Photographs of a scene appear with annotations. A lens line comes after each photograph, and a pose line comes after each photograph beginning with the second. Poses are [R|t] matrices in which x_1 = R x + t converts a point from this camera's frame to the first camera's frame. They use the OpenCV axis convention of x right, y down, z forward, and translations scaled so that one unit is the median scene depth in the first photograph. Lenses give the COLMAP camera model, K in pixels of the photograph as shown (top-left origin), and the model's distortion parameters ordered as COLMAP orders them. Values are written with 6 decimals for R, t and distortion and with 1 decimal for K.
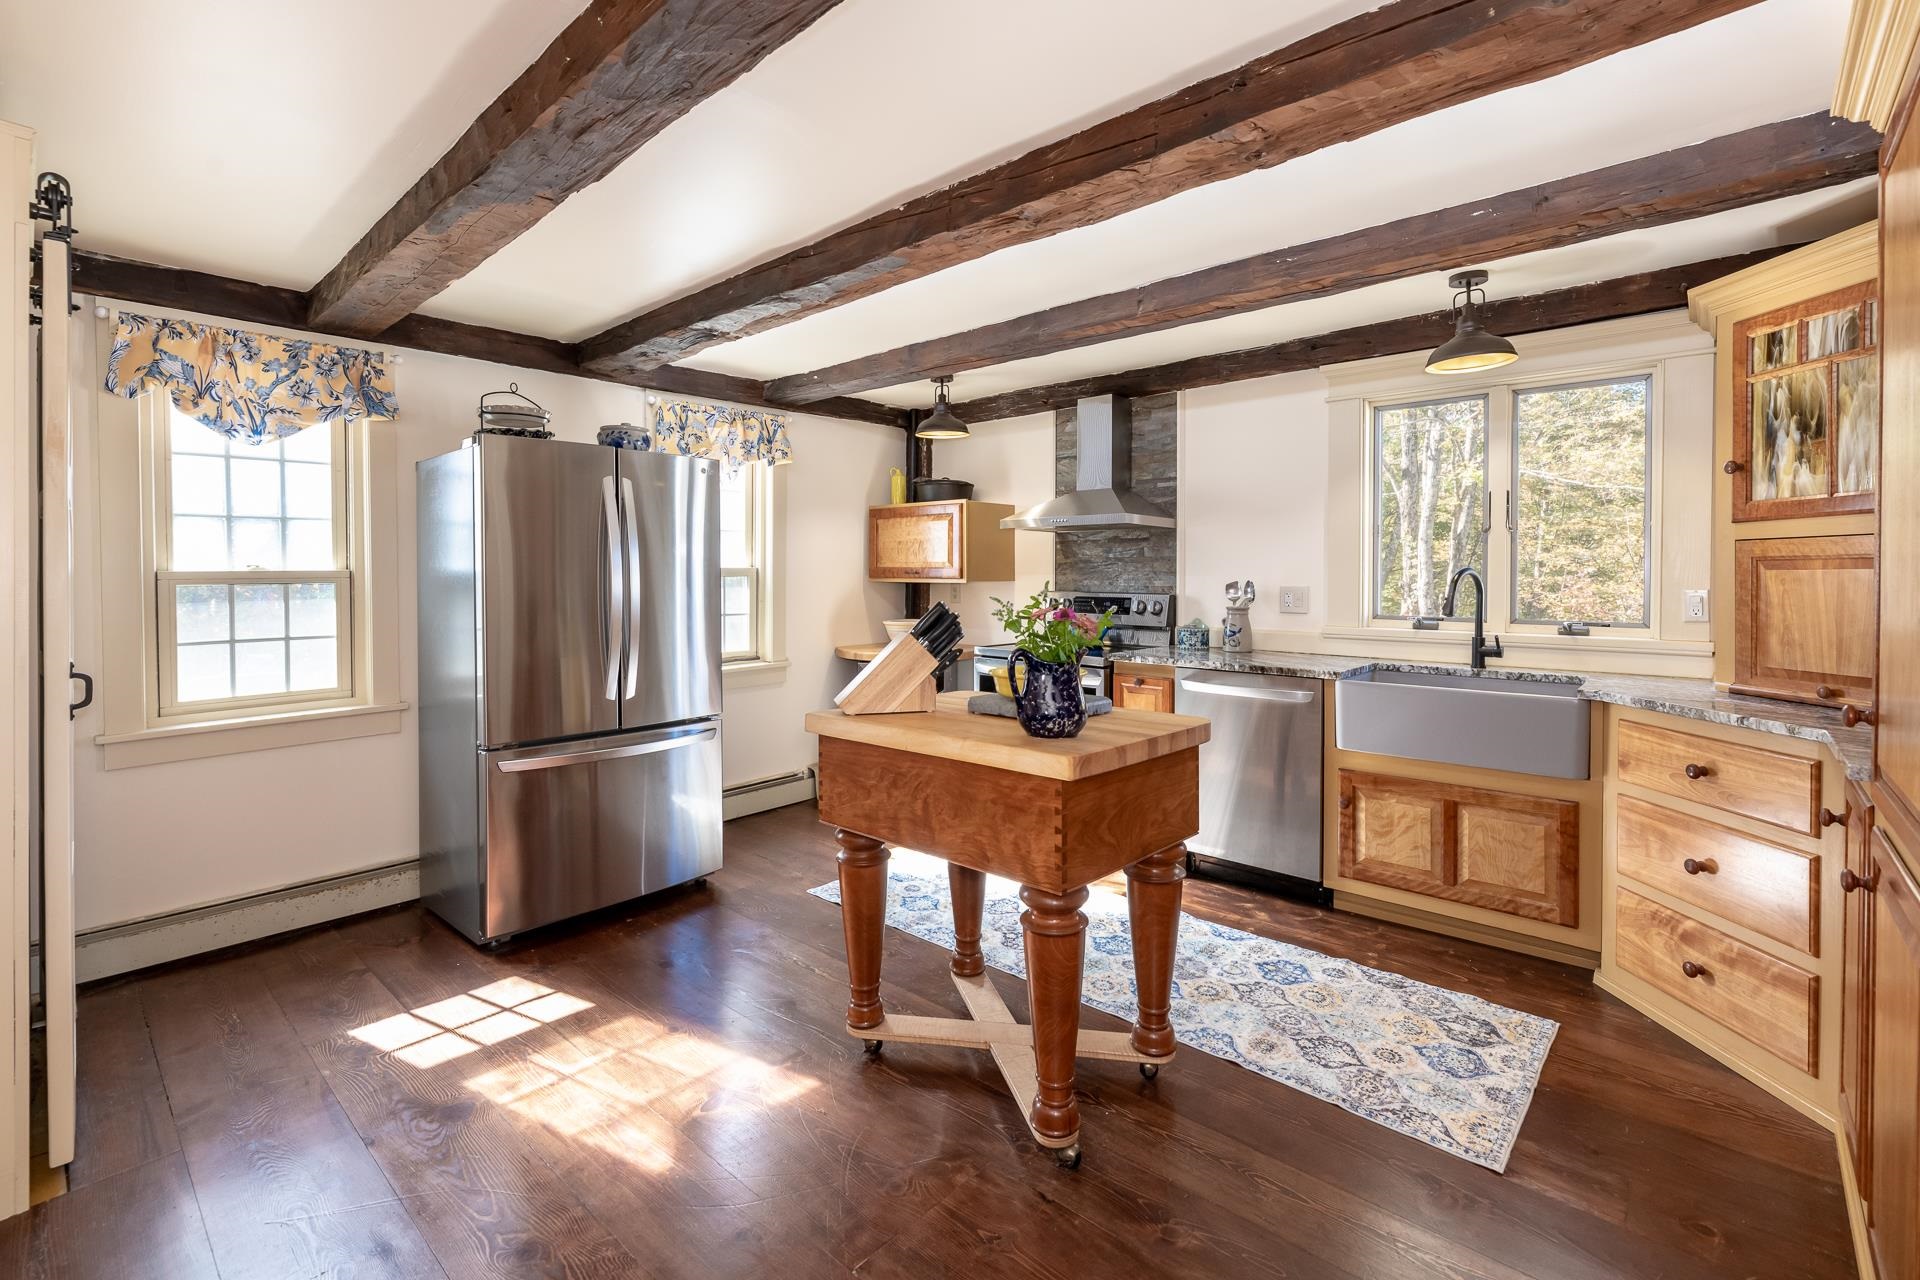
lens RADIAL K [[828.8, 0, 1012.9], [0, 828.8, 581.0], [0, 0, 1]] dist [-0.003379, 0.000810]
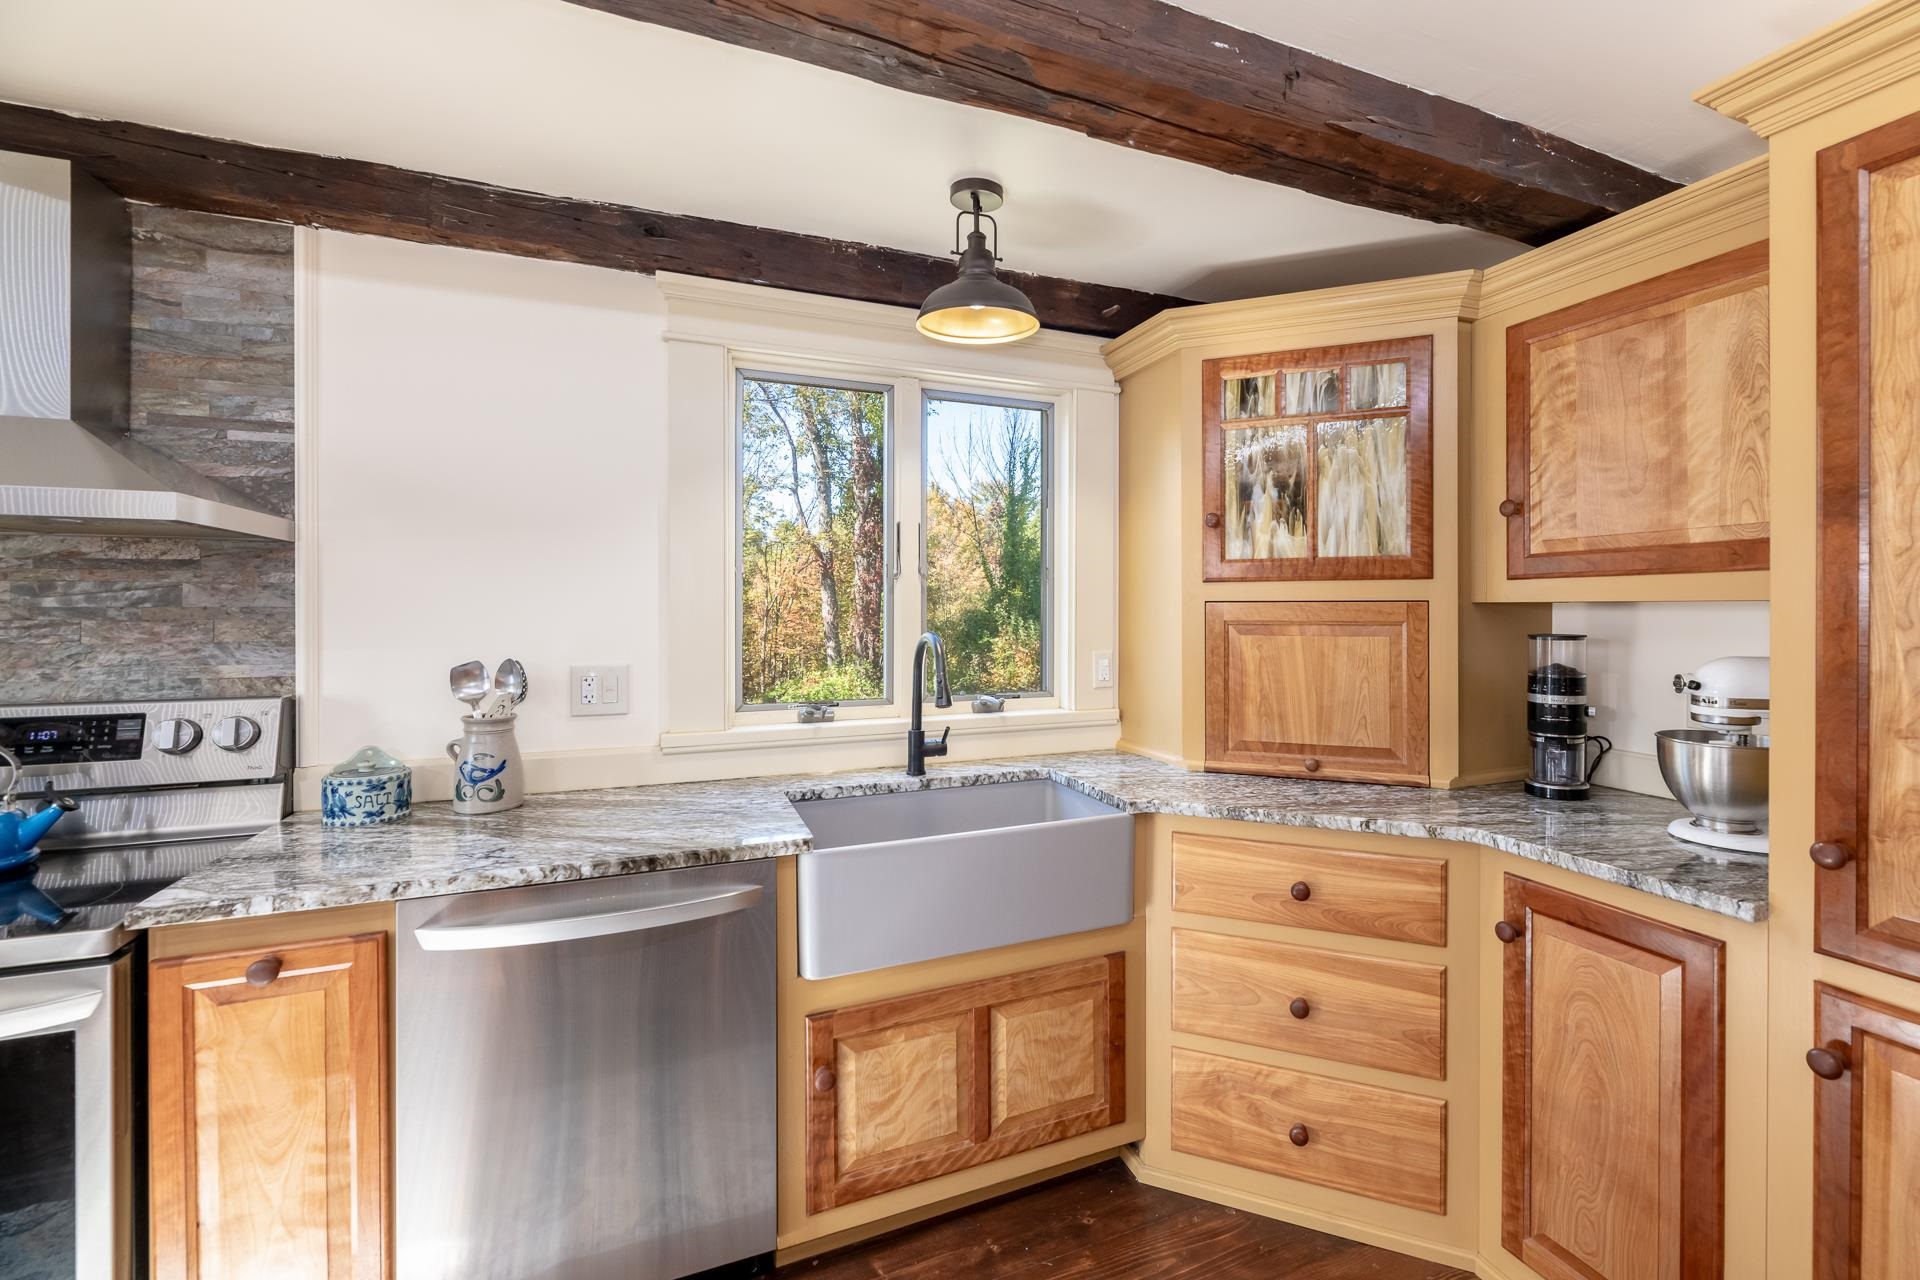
lens RADIAL K [[828.8, 0, 1023.9], [0, 828.8, 609.9], [0, 0, 1]] dist [-0.003379, 0.000810]
pose [[0.459438, -0.006252, 0.888188, -0.015854], [0.006699, 0.999971, 0.003574, -0.037730], [-0.888185, 0.004308, 0.459467, 0.642851]]
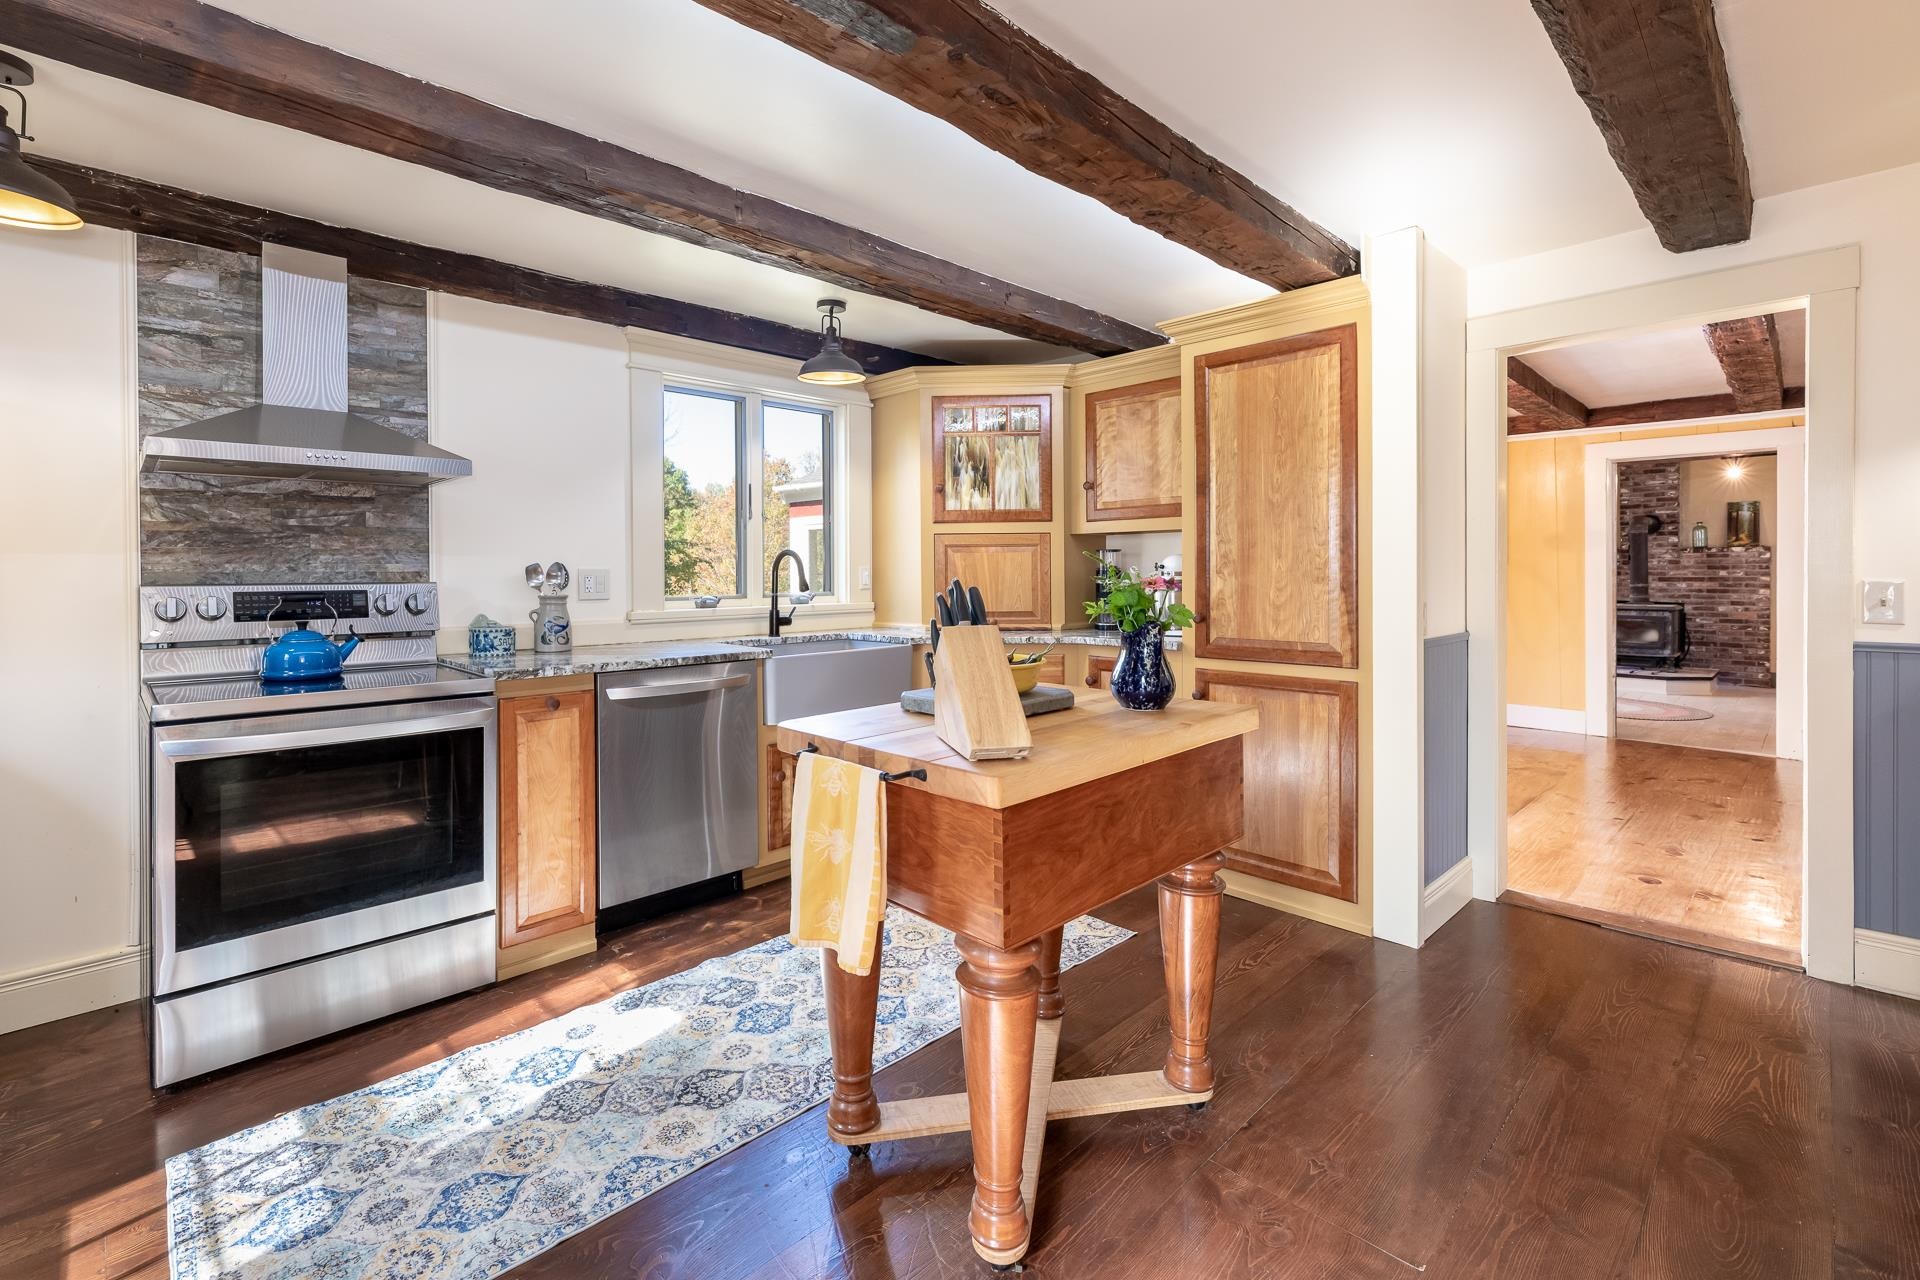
lens RADIAL K [[828.8, 0, 891.8], [0, 828.8, 574.4], [0, 0, 1]] dist [-0.003379, 0.000810]
pose [[0.151772, -0.012820, 0.988332, -0.596612], [0.012123, 0.999865, 0.011108, 0.008249], [-0.988341, 0.010296, 0.151907, 0.710397]]
